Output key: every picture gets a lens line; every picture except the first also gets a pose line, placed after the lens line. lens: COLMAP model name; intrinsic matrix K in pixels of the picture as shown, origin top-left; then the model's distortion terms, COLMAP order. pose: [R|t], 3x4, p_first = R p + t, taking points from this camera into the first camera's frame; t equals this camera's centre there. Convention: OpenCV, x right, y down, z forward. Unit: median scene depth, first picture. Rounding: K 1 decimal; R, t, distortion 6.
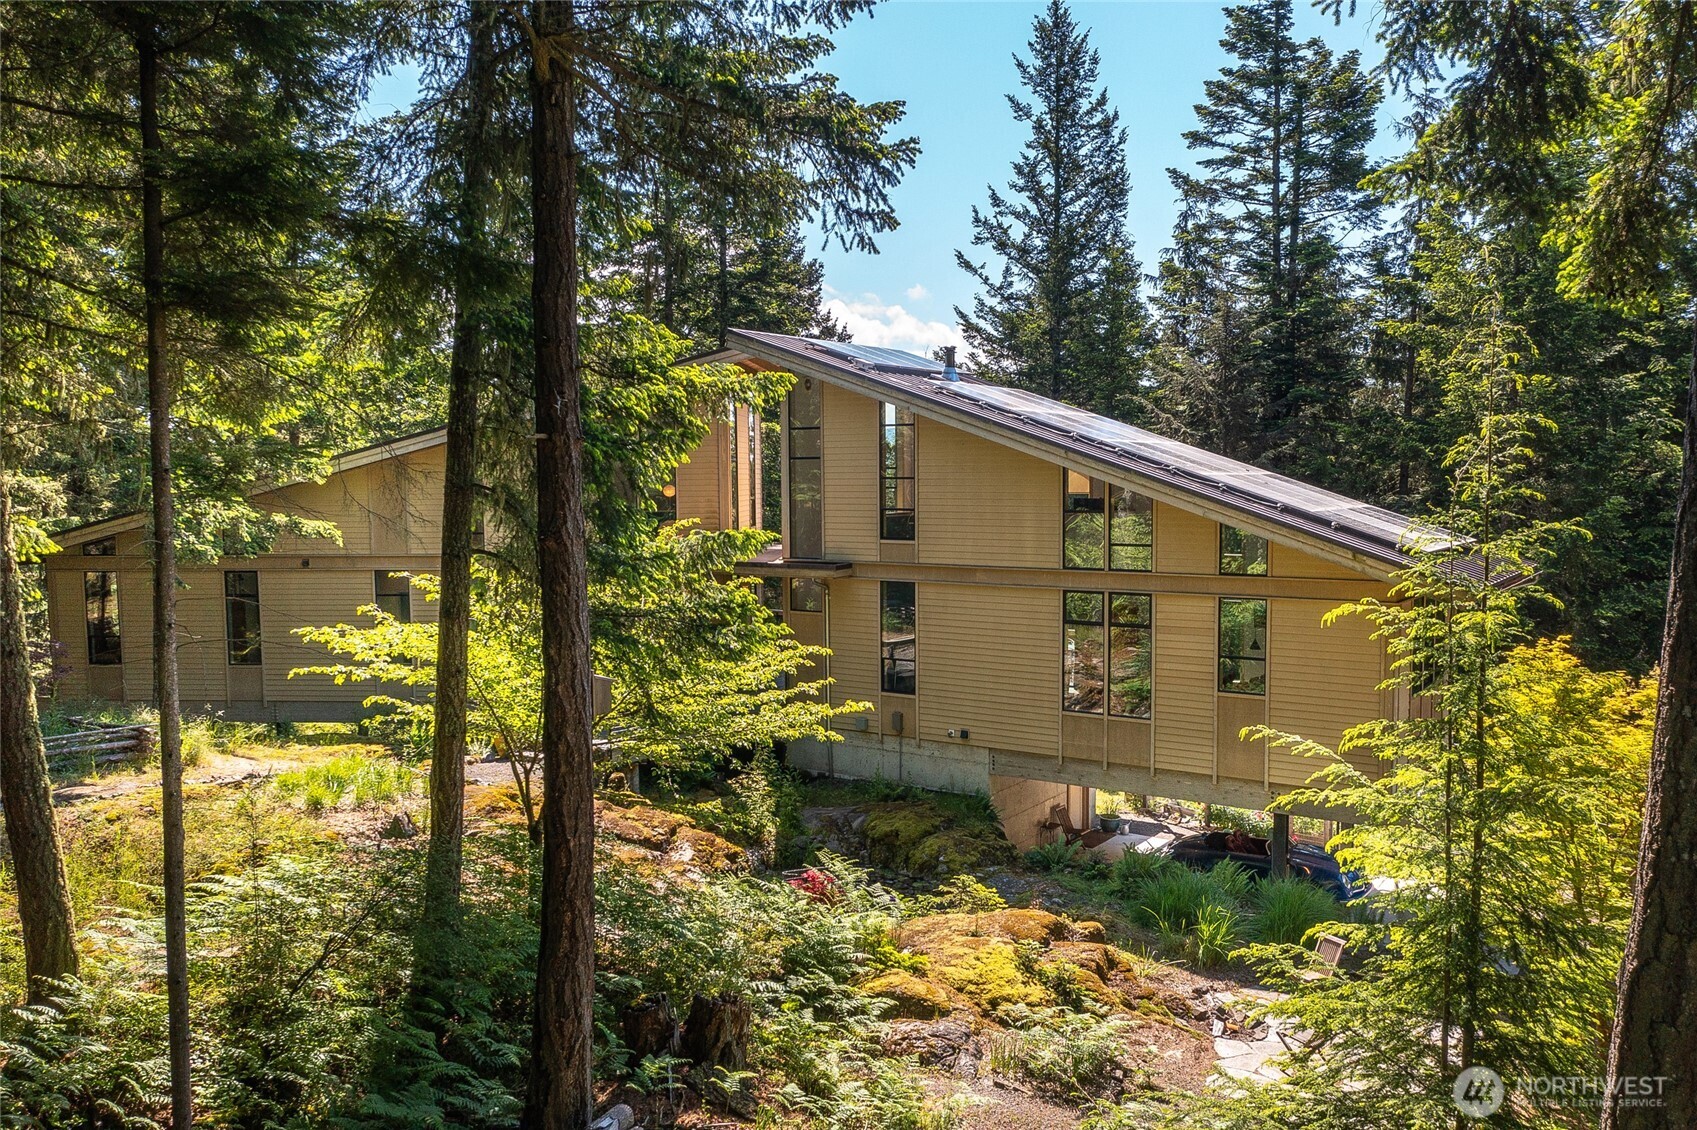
lens RADIAL K [[1364.8, 0, 848.5], [0, 1364.8, 565.0], [0, 0, 1]] dist [-0.012870, -0.000571]
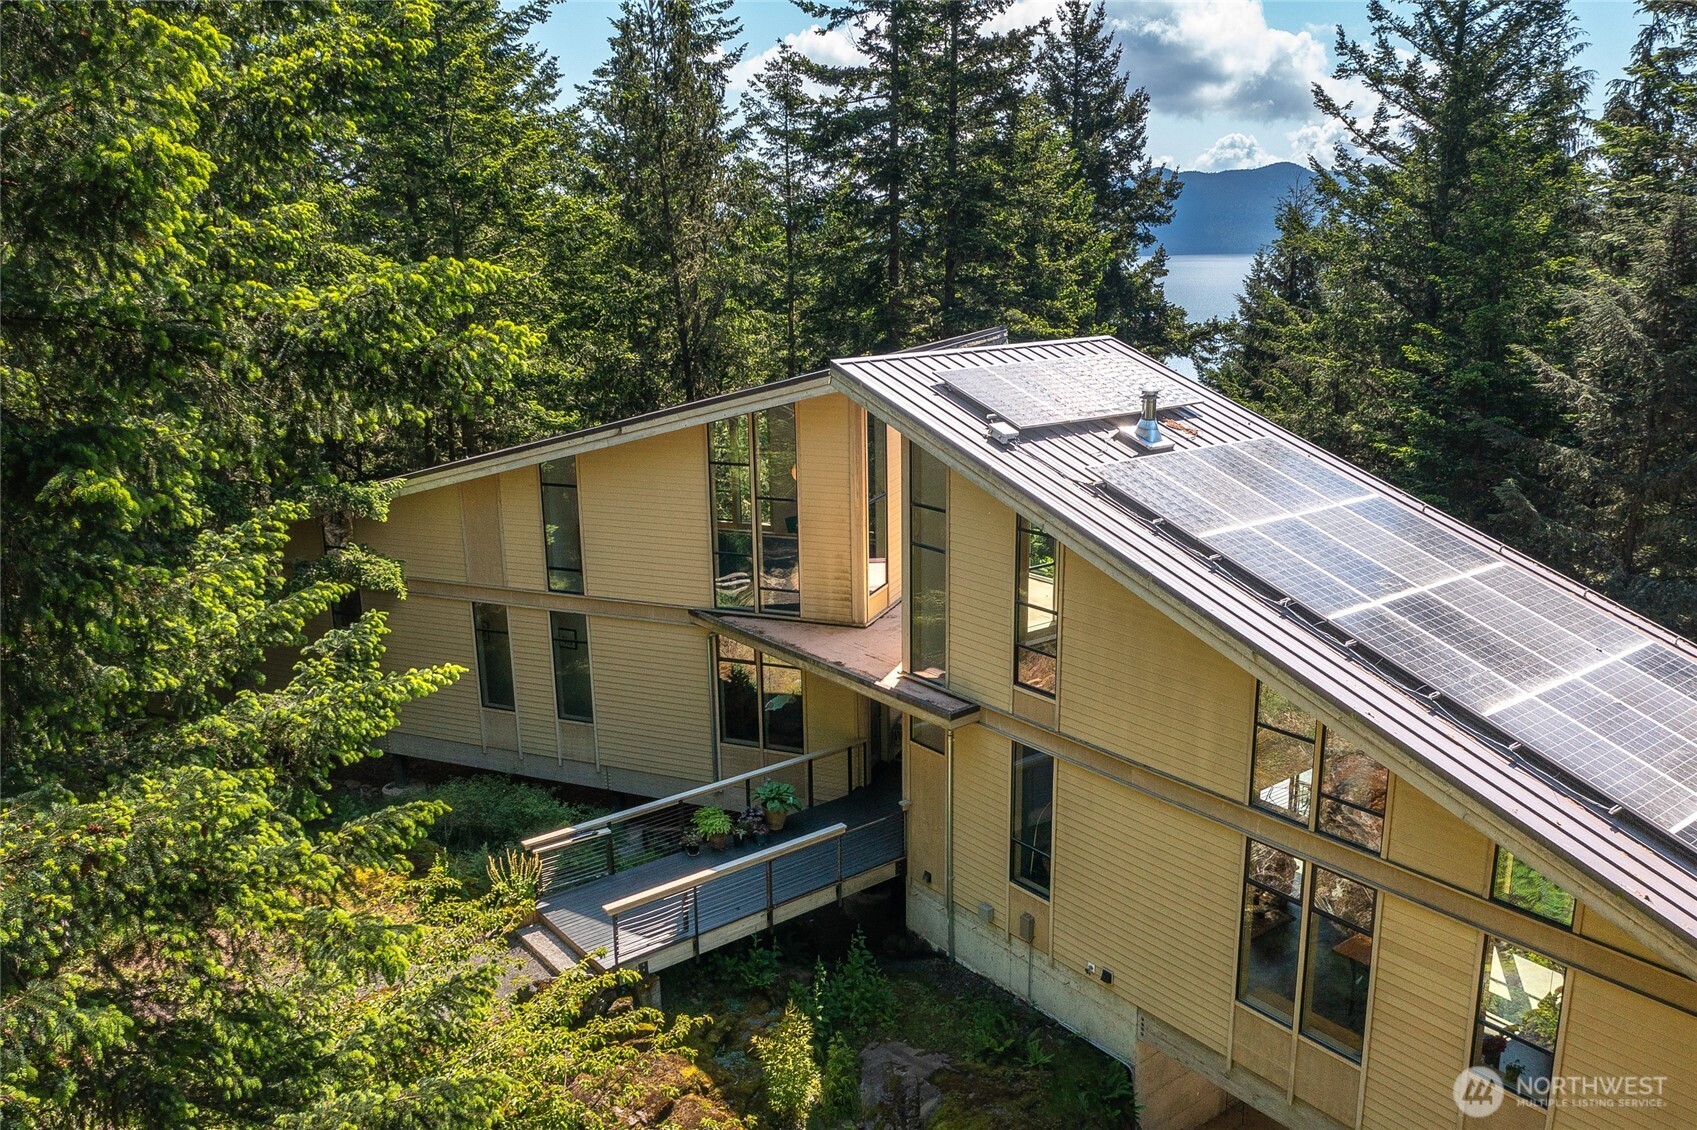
lens RADIAL K [[1374.6, 0, 848.5], [0, 1374.6, 565.0], [0, 0, 1]] dist [-0.005396, -0.009254]
pose [[0.955506, 0.075422, -0.285166, 0.069963], [-0.021594, 0.982050, 0.187379, -0.105627], [0.294180, -0.172884, 0.939984, 0.157045]]
